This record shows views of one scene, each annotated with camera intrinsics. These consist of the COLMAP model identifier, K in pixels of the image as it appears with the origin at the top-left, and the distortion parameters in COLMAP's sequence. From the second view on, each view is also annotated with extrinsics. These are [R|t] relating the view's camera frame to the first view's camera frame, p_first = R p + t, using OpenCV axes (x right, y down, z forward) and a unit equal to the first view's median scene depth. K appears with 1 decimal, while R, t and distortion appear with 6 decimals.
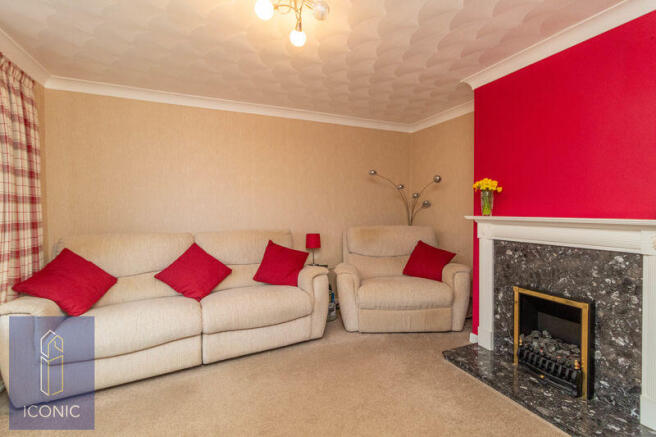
lens RADIAL K [[301.9, 0, 329.1], [0, 301.9, 216.7], [0, 0, 1]] dist [0.003296, 0.000998]
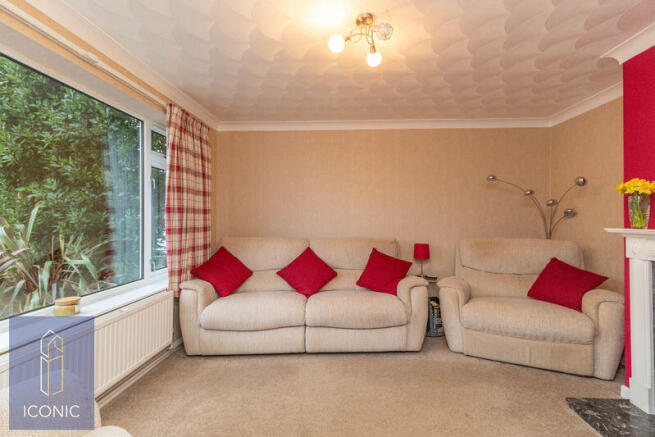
lens RADIAL K [[301.4, 0, 325.3], [0, 301.4, 217.1], [0, 0, 1]] dist [0.003296, 0.000998]
pose [[0.894913, 0.001923, -0.446237, 0.147014], [-0.015182, 0.999543, -0.026140, 0.000213], [0.445983, 0.030167, 0.894533, -0.011655]]
